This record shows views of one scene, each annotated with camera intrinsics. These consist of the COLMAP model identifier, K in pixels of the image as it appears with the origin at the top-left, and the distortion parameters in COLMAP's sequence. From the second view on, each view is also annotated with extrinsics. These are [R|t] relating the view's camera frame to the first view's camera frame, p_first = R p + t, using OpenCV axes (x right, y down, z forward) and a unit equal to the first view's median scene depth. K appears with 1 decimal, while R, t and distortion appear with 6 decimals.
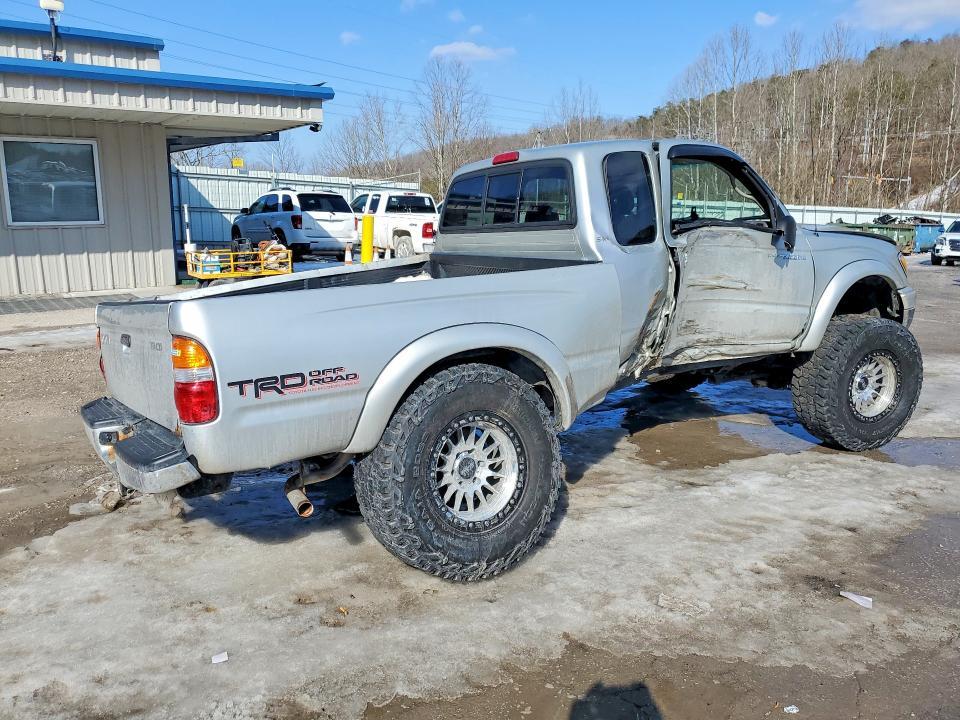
lens RADIAL K [[739.6, 0, 475.9], [0, 739.6, 357.7], [0, 0, 1]] dist [0.007820, 0.003871]
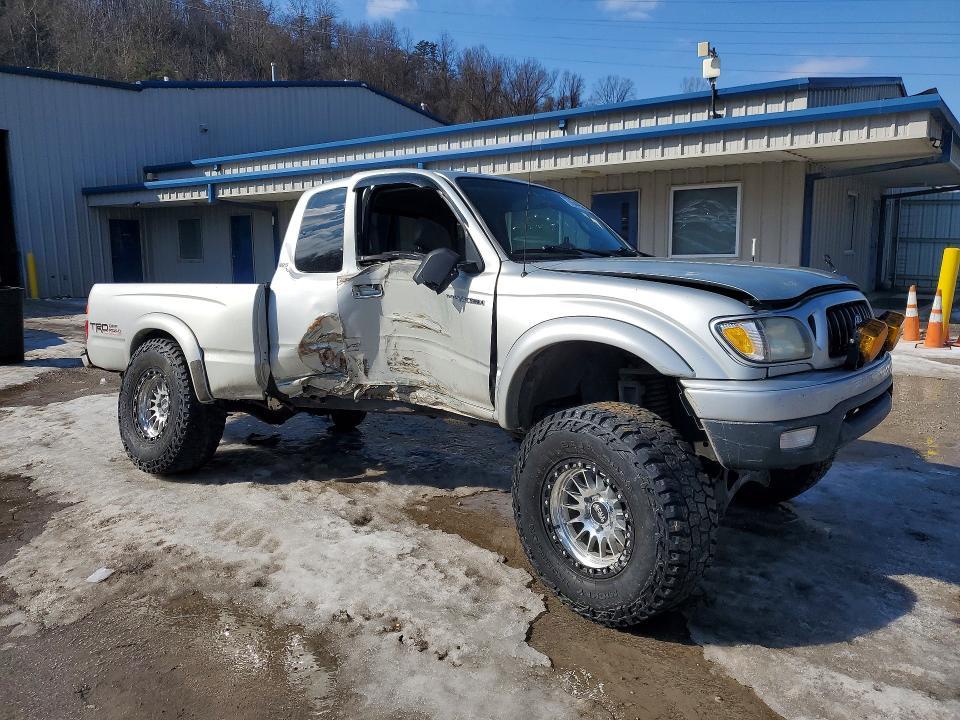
lens RADIAL K [[739.6, 0, 475.9], [0, 739.6, 357.7], [0, 0, 1]] dist [0.007820, 0.003871]
pose [[0.335241, 0.140334, -0.931622, 1.170845], [-0.182313, 0.979816, 0.081989, -0.140276], [0.924324, 0.142361, 0.354059, 0.730128]]
